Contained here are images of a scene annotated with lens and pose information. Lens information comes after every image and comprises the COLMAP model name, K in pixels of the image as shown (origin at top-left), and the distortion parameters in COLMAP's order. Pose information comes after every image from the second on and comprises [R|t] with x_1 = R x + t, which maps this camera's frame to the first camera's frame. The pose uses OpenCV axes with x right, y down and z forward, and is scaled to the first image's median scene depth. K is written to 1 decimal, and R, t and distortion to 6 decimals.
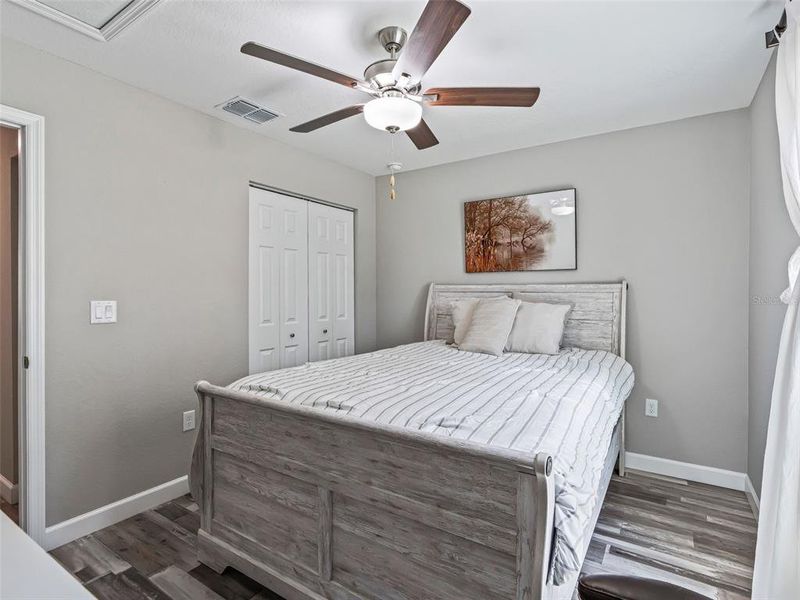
lens RADIAL K [[402.3, 0, 396.5], [0, 402.3, 289.2], [0, 0, 1]] dist [-0.004899, -0.000475]
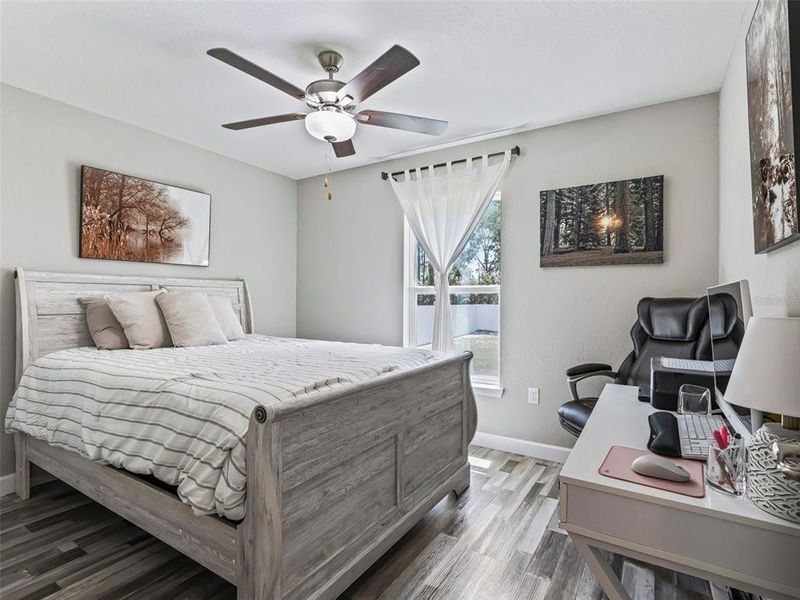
lens RADIAL K [[402.3, 0, 396.5], [0, 402.3, 289.2], [0, 0, 1]] dist [-0.004899, -0.000475]
pose [[-0.000639, 0.023785, 0.999717, -0.629299], [-0.011789, 0.999647, -0.023790, 0.031942], [-0.999930, -0.011801, -0.000359, 0.439268]]
